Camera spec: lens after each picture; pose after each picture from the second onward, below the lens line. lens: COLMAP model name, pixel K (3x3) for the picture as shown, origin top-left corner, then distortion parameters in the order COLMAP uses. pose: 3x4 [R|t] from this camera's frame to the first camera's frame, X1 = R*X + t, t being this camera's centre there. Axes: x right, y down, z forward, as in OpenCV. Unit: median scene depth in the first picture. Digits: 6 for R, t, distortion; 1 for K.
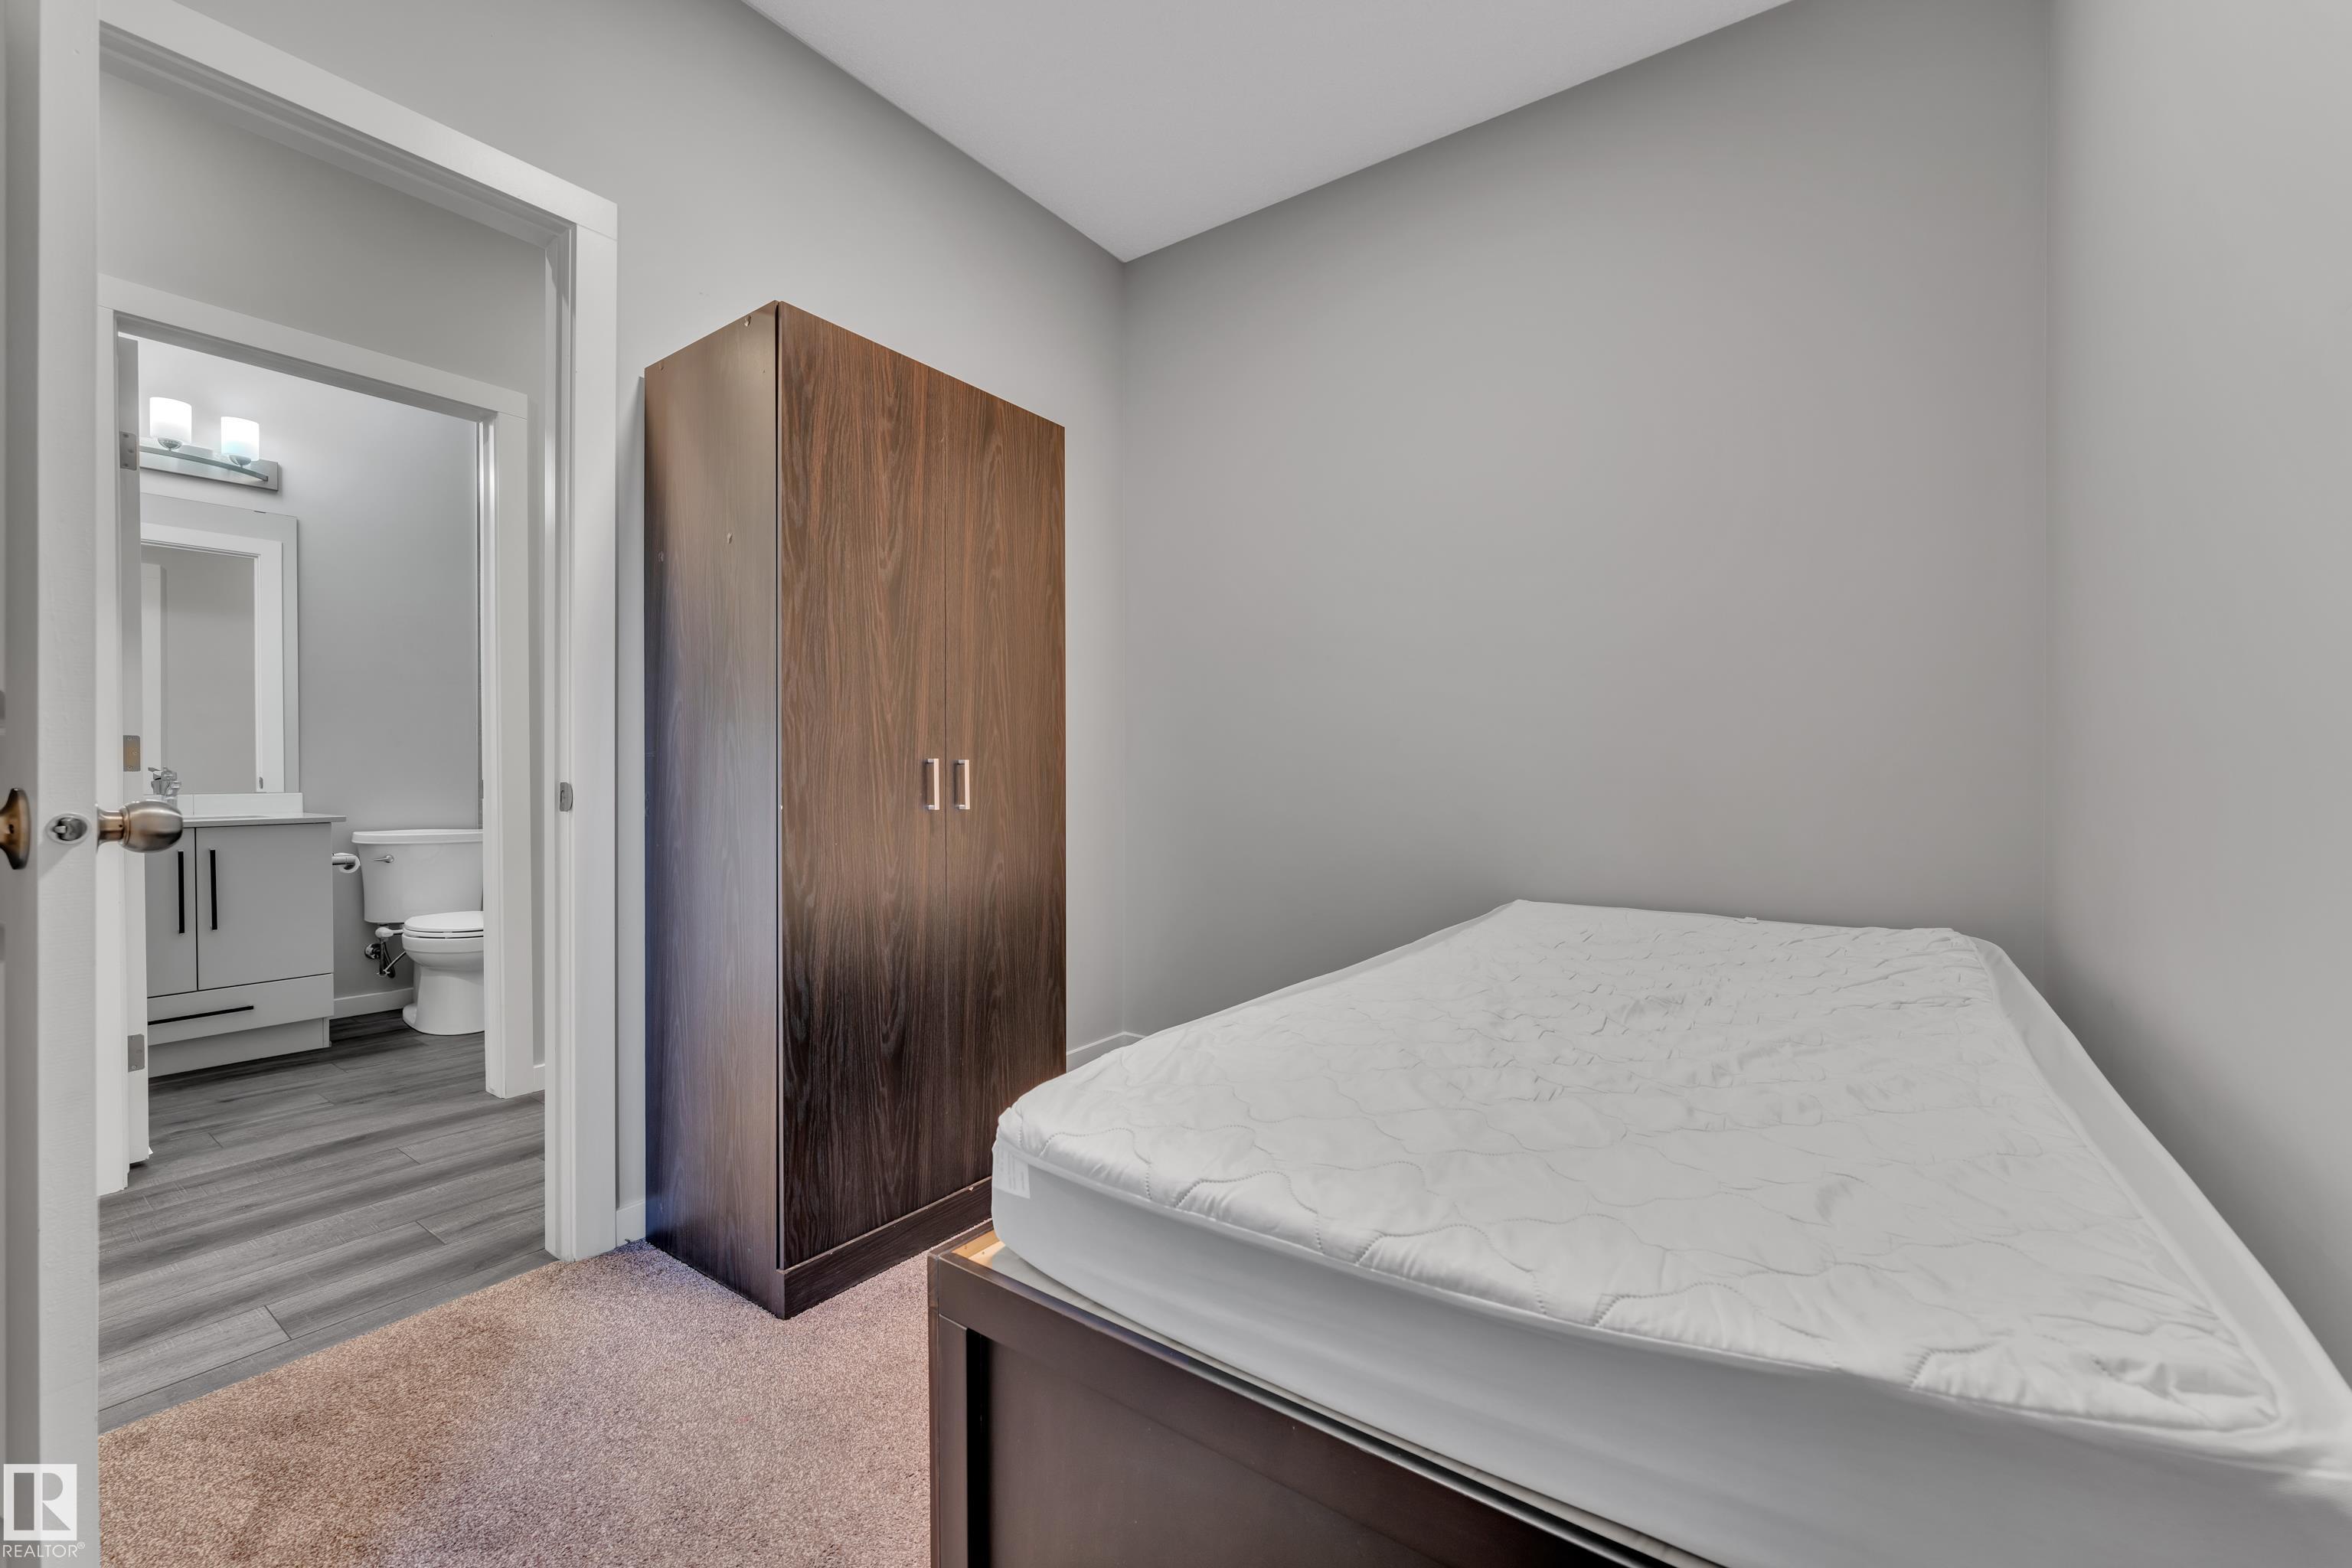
lens RADIAL K [[948.0, 0, 1174.6], [0, 948.0, 779.1], [0, 0, 1]] dist [-0.008384, 0.000656]
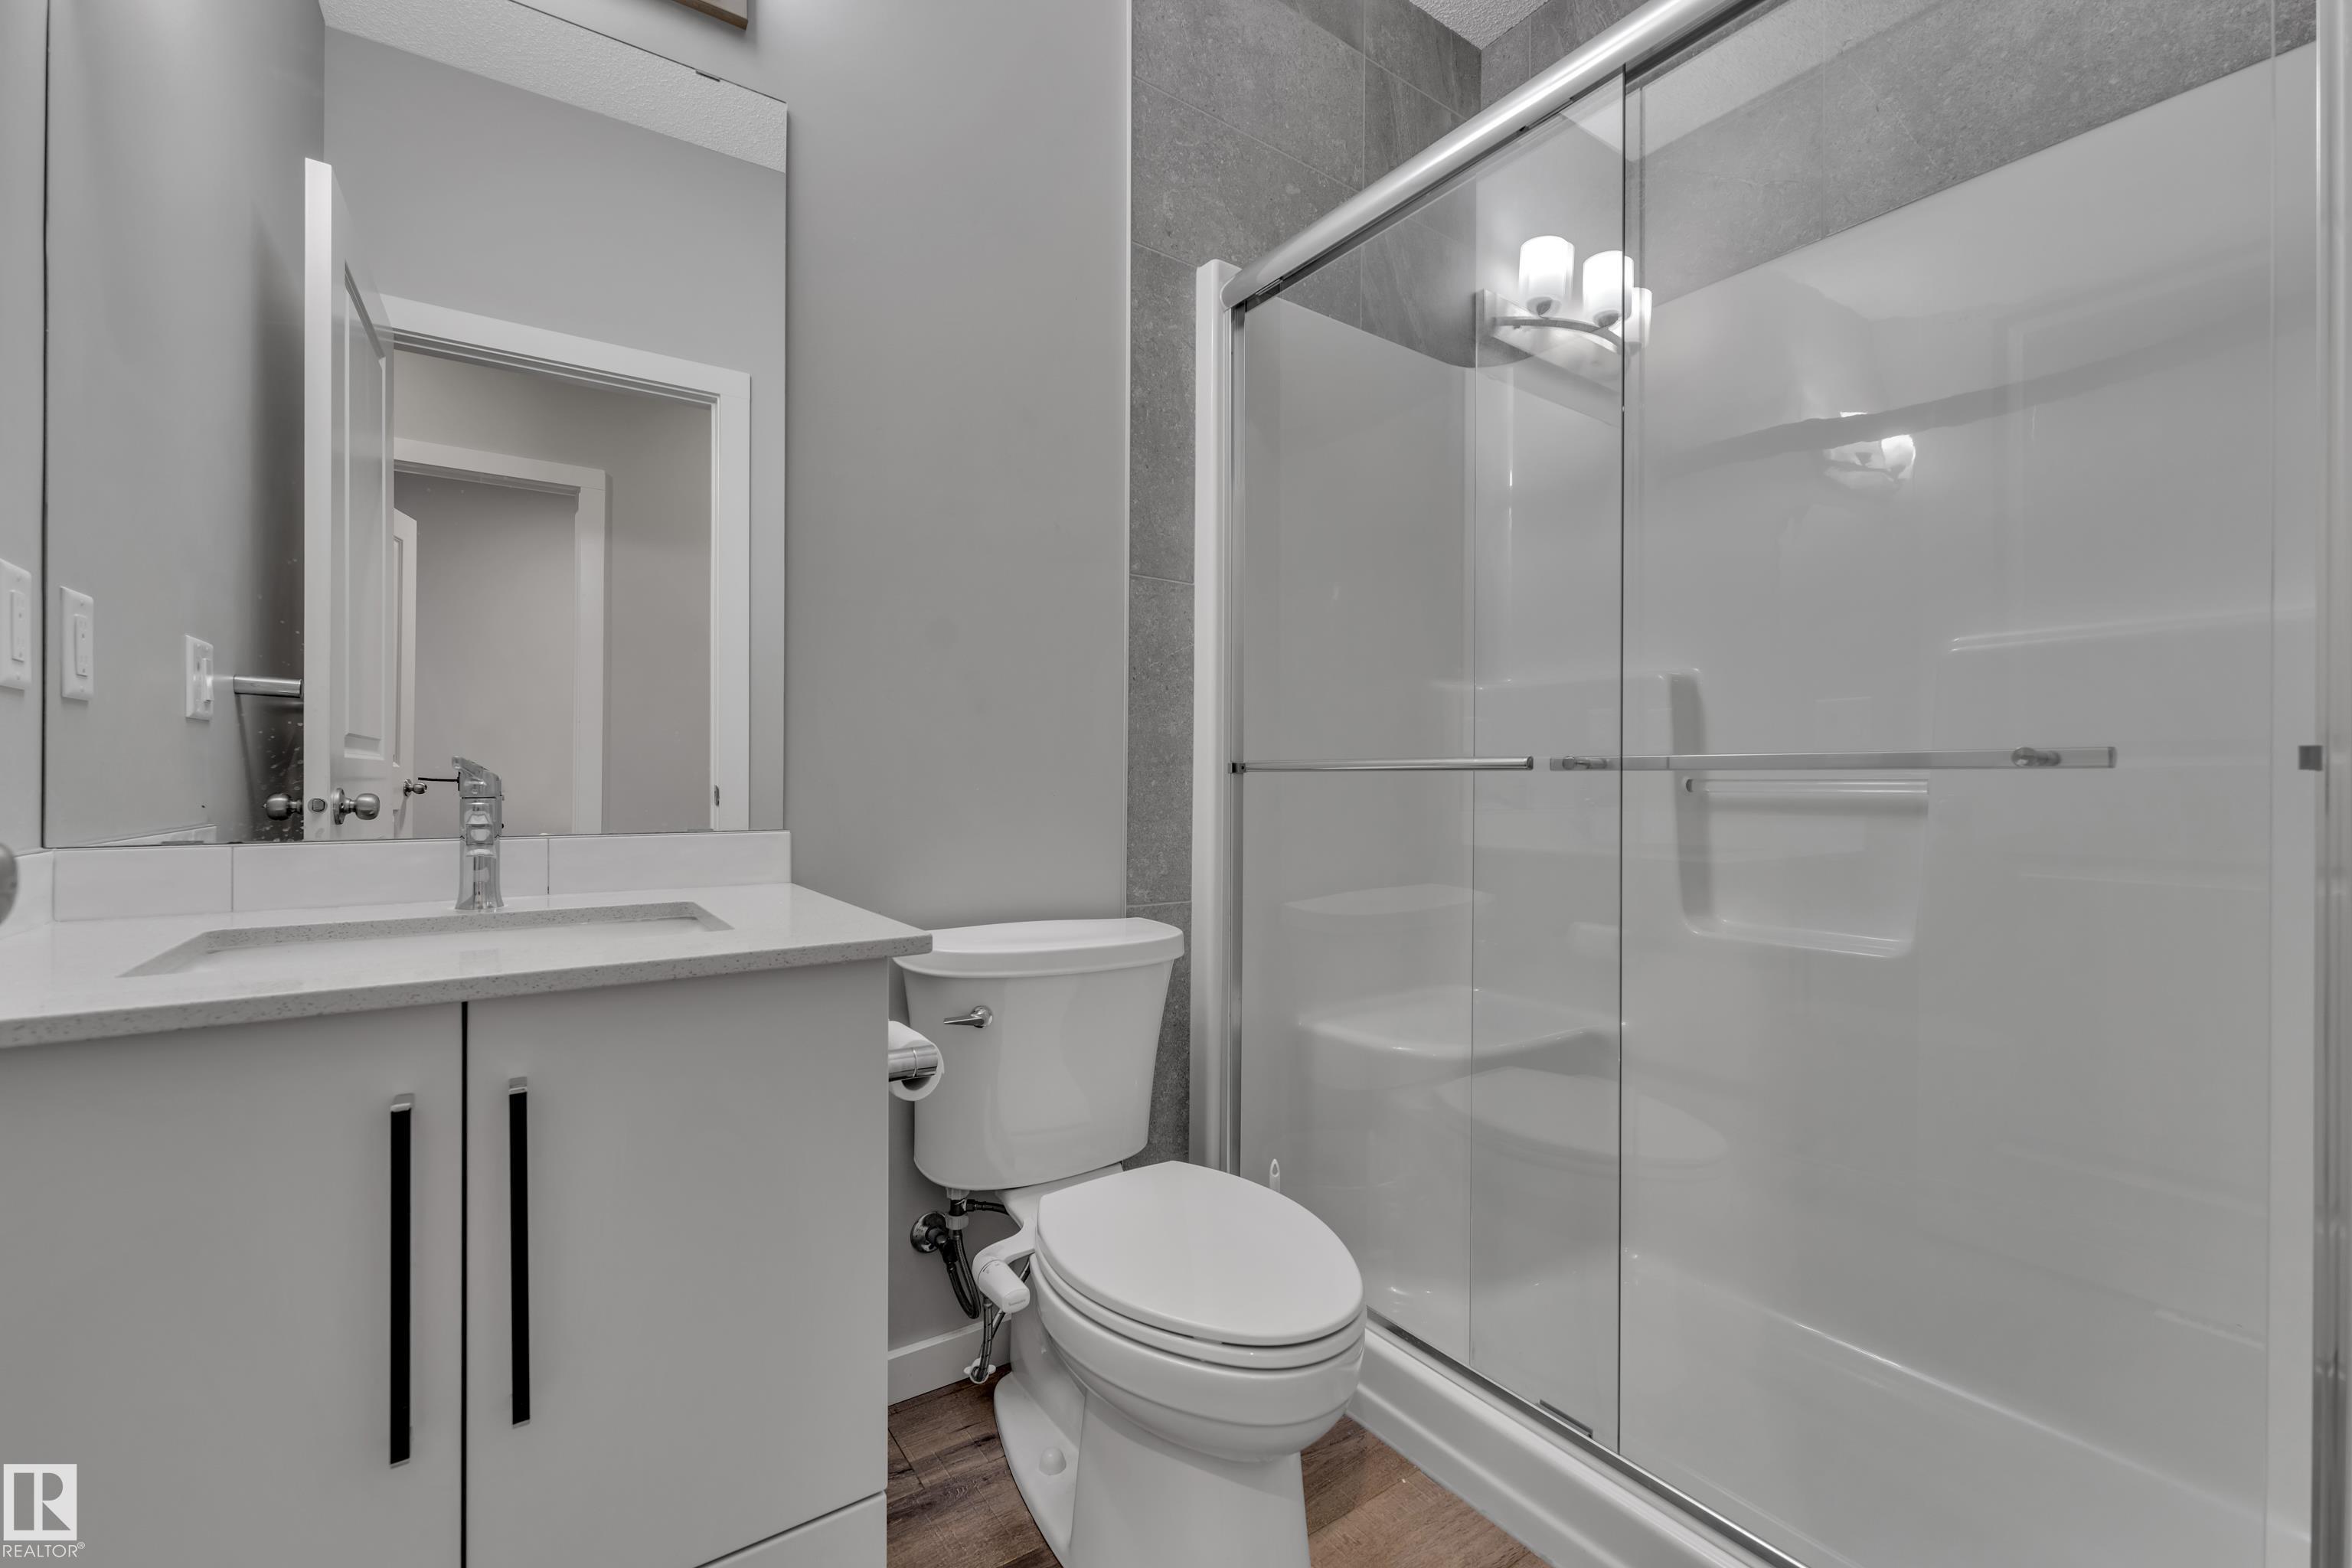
lens RADIAL K [[948.0, 0, 1174.6], [0, 948.0, 779.1], [0, 0, 1]] dist [-0.008384, 0.000656]
pose [[0.943879, 0.001819, -0.330287, -0.700228], [-0.002680, 0.999994, -0.002152, -0.007072], [0.330281, 0.002917, 0.943878, 0.740464]]
